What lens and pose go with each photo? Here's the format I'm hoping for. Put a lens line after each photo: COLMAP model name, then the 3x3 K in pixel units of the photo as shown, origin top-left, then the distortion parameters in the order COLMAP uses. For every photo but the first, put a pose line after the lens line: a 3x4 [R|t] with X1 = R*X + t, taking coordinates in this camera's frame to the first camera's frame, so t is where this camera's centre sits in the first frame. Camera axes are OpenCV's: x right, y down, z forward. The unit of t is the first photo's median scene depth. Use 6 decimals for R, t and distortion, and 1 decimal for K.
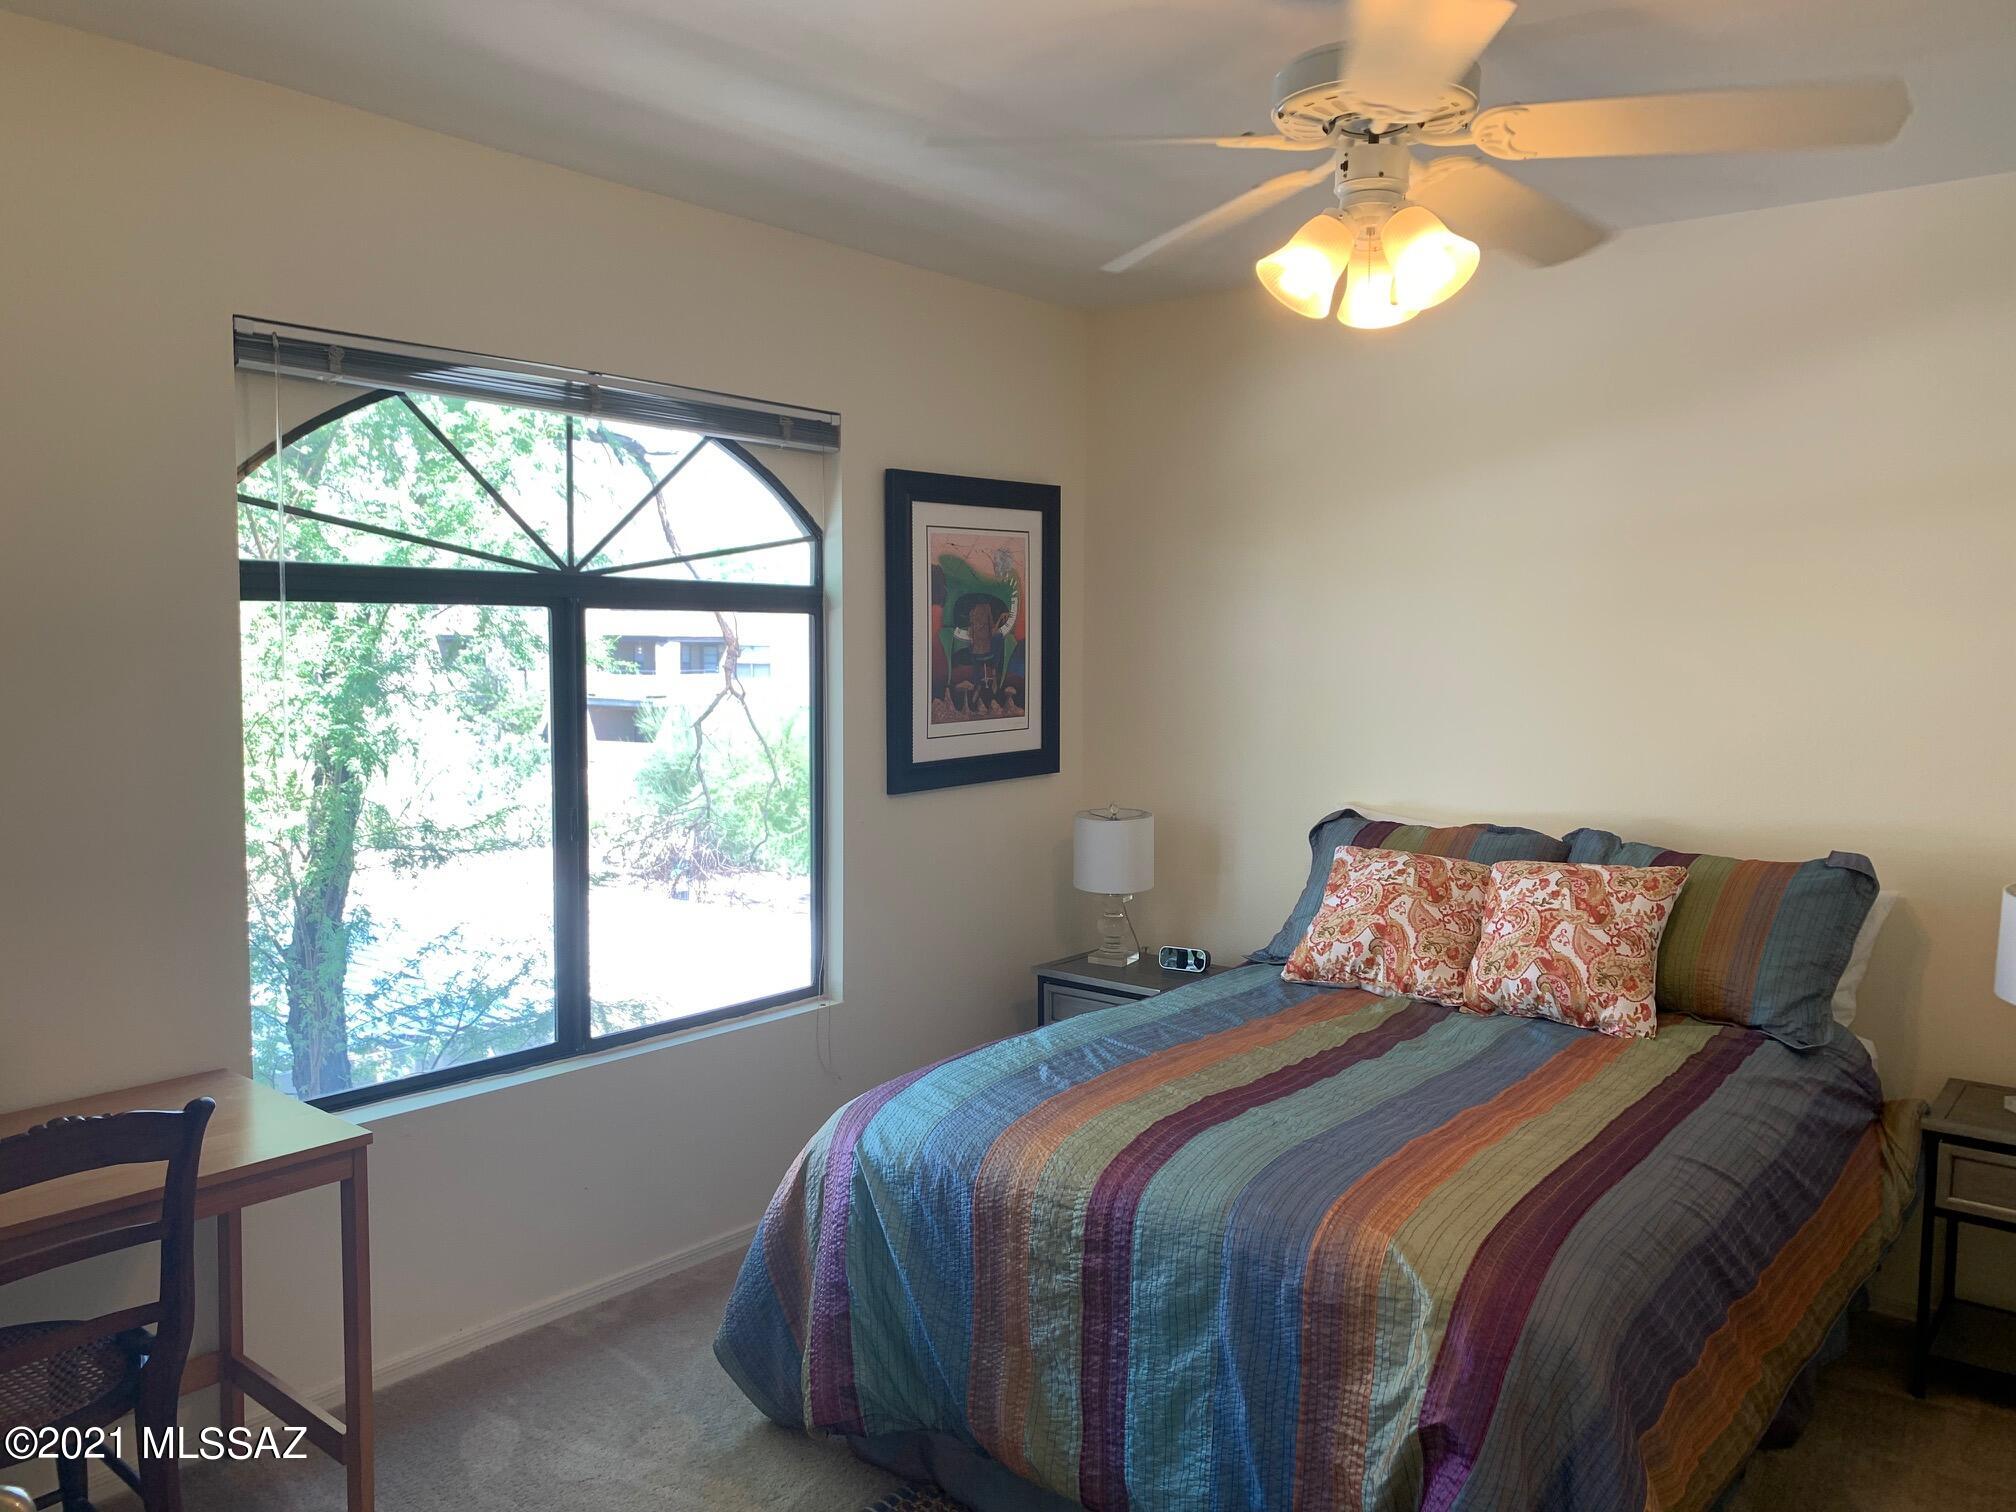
lens RADIAL K [[1568.4, 0, 989.0], [0, 1568.4, 722.4], [0, 0, 1]] dist [0.057659, -0.035170]
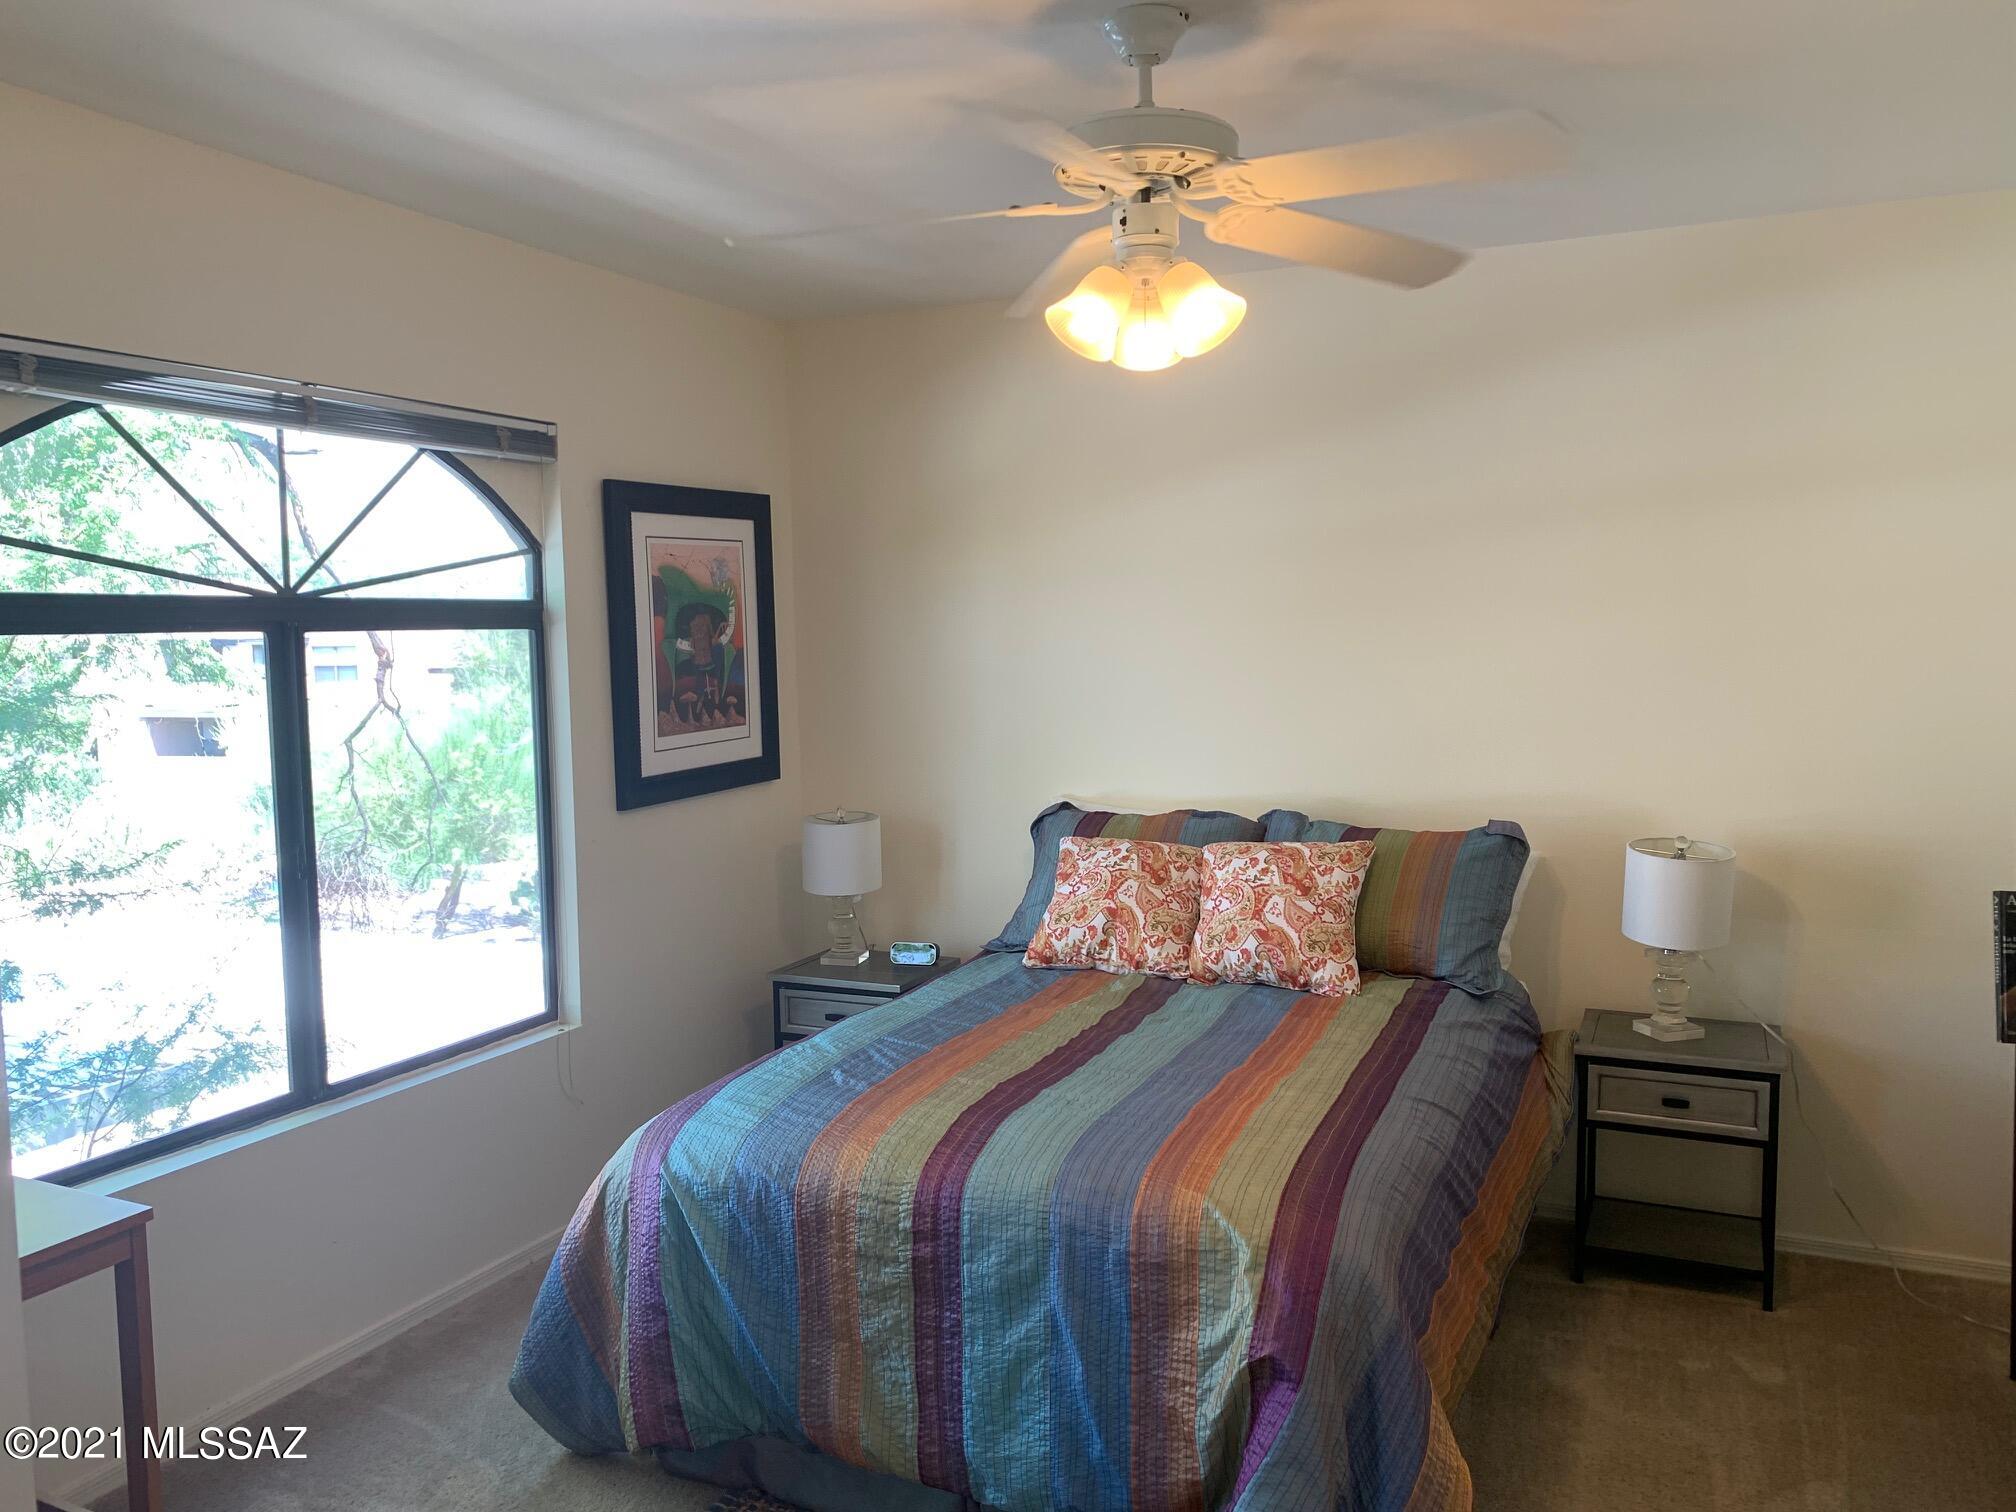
lens RADIAL K [[1568.4, 0, 989.0], [0, 1568.4, 722.4], [0, 0, 1]] dist [0.057659, -0.035170]
pose [[0.970761, -0.036844, 0.237204, -0.102374], [0.035407, 0.999320, 0.010315, -0.016079], [-0.237422, -0.001615, 0.971405, -0.025825]]
